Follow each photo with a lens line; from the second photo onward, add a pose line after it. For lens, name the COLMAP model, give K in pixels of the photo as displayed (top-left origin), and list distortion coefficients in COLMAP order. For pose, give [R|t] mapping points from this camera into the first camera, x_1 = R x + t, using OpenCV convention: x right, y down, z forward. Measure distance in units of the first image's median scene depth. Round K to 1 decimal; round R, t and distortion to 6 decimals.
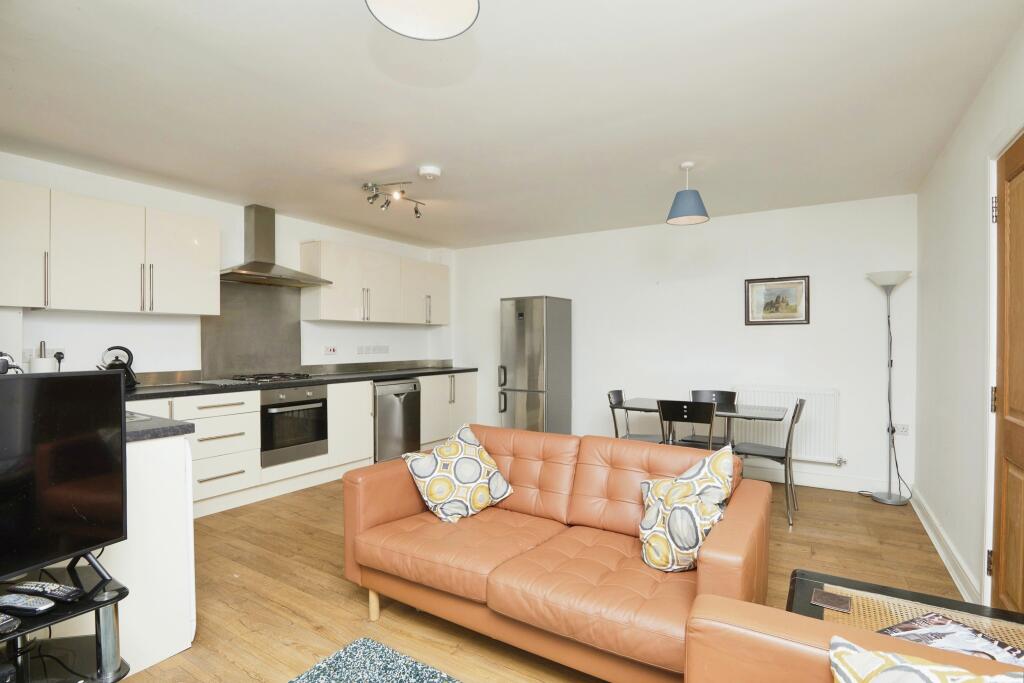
lens RADIAL K [[503.0, 0, 512.0], [0, 503.0, 341.5], [0, 0, 1]] dist [-0.042634, -0.000123]
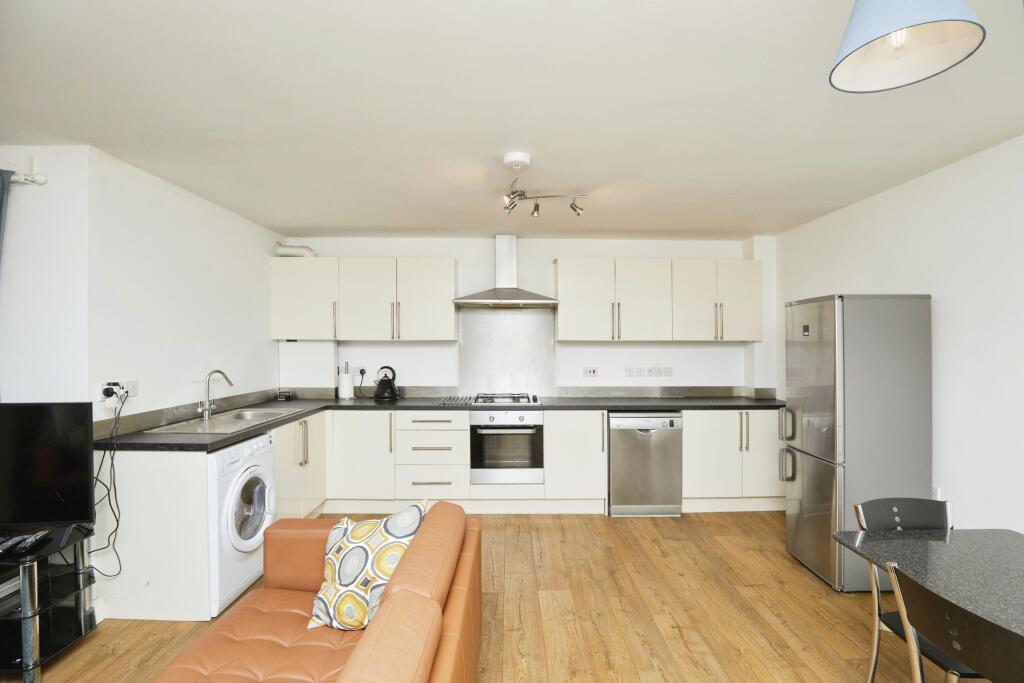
lens RADIAL K [[473.9, 0, 512.0], [0, 473.9, 341.5], [0, 0, 1]] dist [-0.034091, 0.000607]
pose [[0.539281, -0.003409, -0.842119, 0.363975], [-0.001027, 0.999988, -0.004706, -0.041473], [0.842125, 0.003403, 0.539271, 0.481899]]
